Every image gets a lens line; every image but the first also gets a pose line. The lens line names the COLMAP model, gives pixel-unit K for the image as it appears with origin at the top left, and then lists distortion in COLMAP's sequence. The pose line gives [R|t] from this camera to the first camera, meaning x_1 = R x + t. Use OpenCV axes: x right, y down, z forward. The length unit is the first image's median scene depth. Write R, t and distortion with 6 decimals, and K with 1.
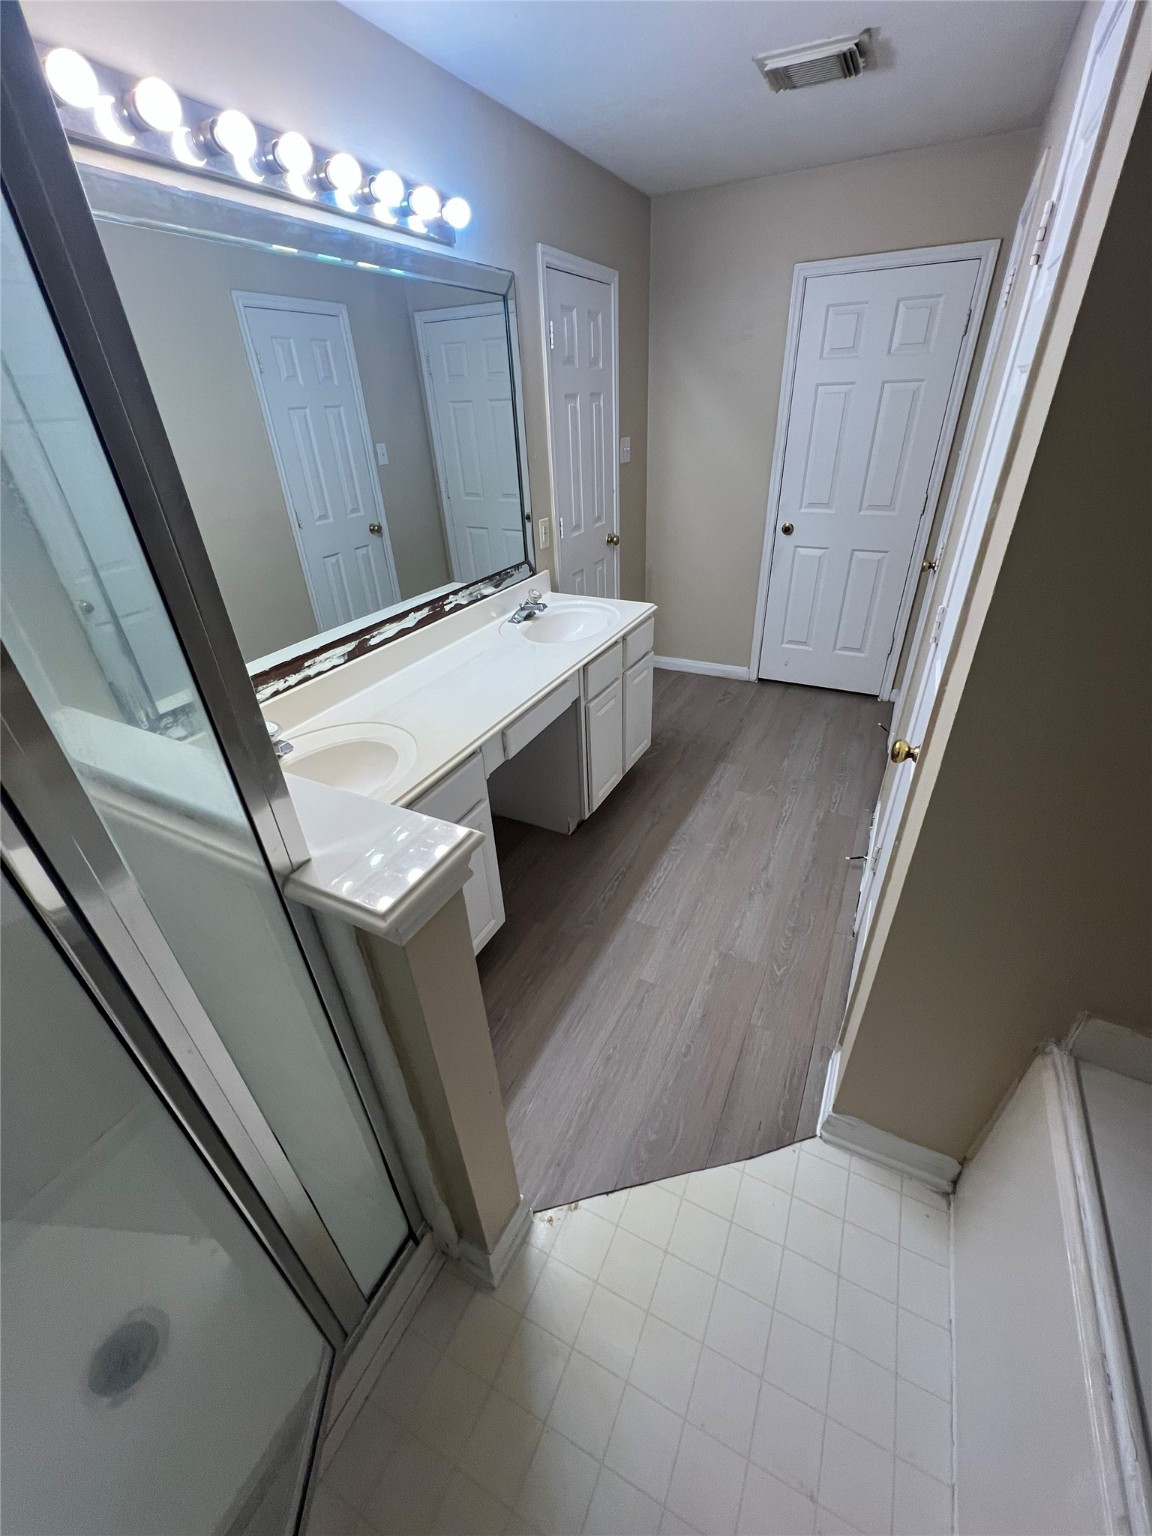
lens RADIAL K [[616.4, 0, 576.5], [0, 616.4, 771.5], [0, 0, 1]] dist [-0.003220, -0.000016]
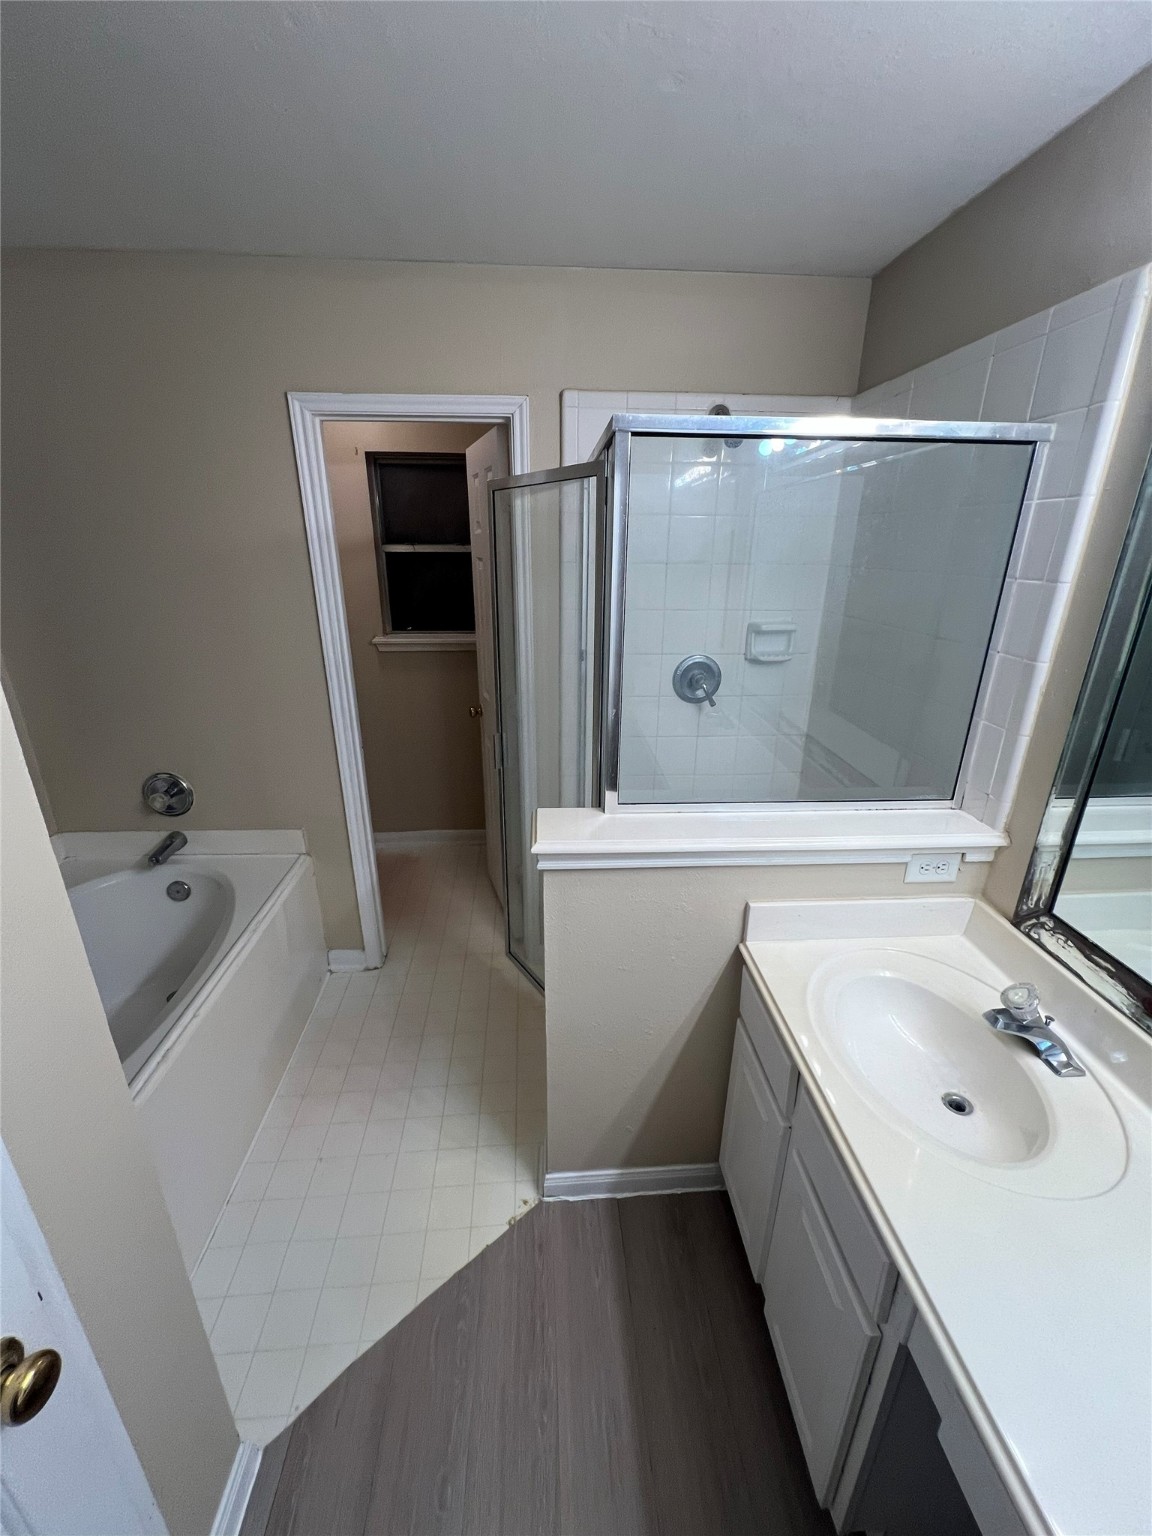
lens RADIAL K [[616.4, 0, 575.2], [0, 616.4, 768.1], [0, 0, 1]] dist [-0.003220, -0.000016]
pose [[-0.861913, 0.205067, -0.463739, 0.174109], [-0.240573, 0.639697, 0.730009, -0.478433], [0.446353, 0.740767, -0.502030, 0.700642]]
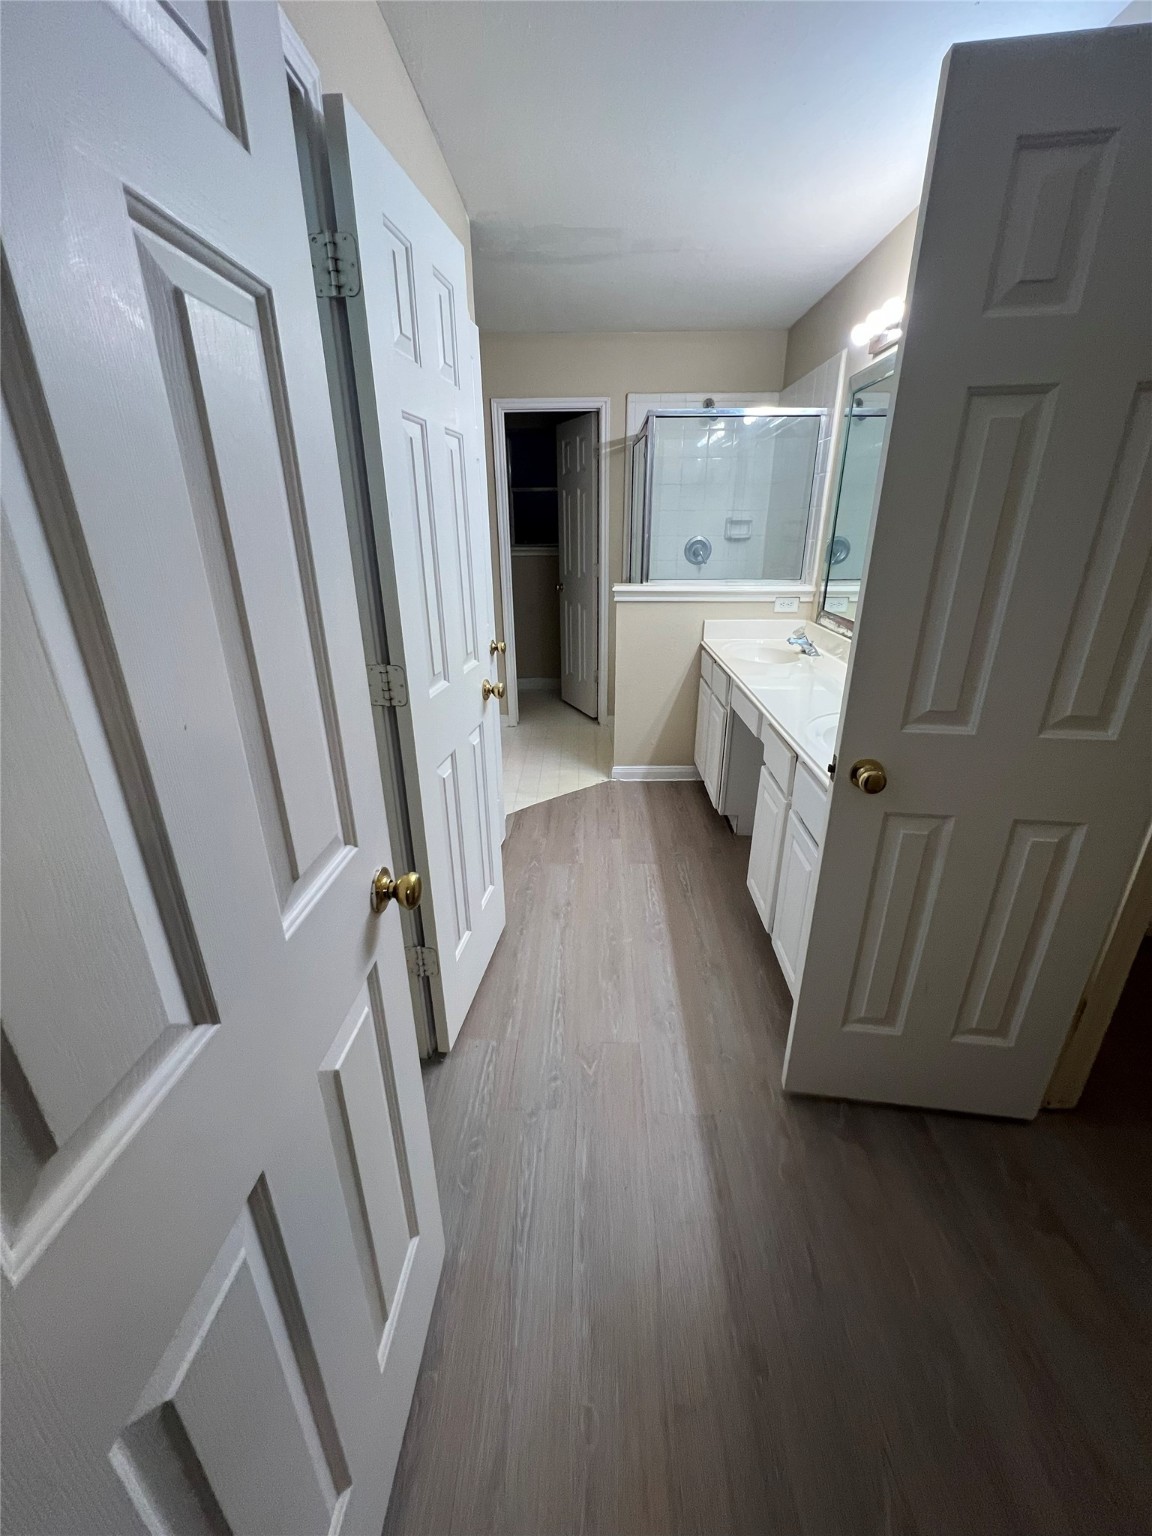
lens RADIAL K [[616.4, 0, 576.6], [0, 616.4, 765.2], [0, 0, 1]] dist [-0.003220, -0.000016]
pose [[-0.901118, 0.201203, -0.384062, 0.707273], [-0.189458, 0.614036, 0.766202, -0.858267], [0.389990, 0.763202, -0.515199, 1.534199]]
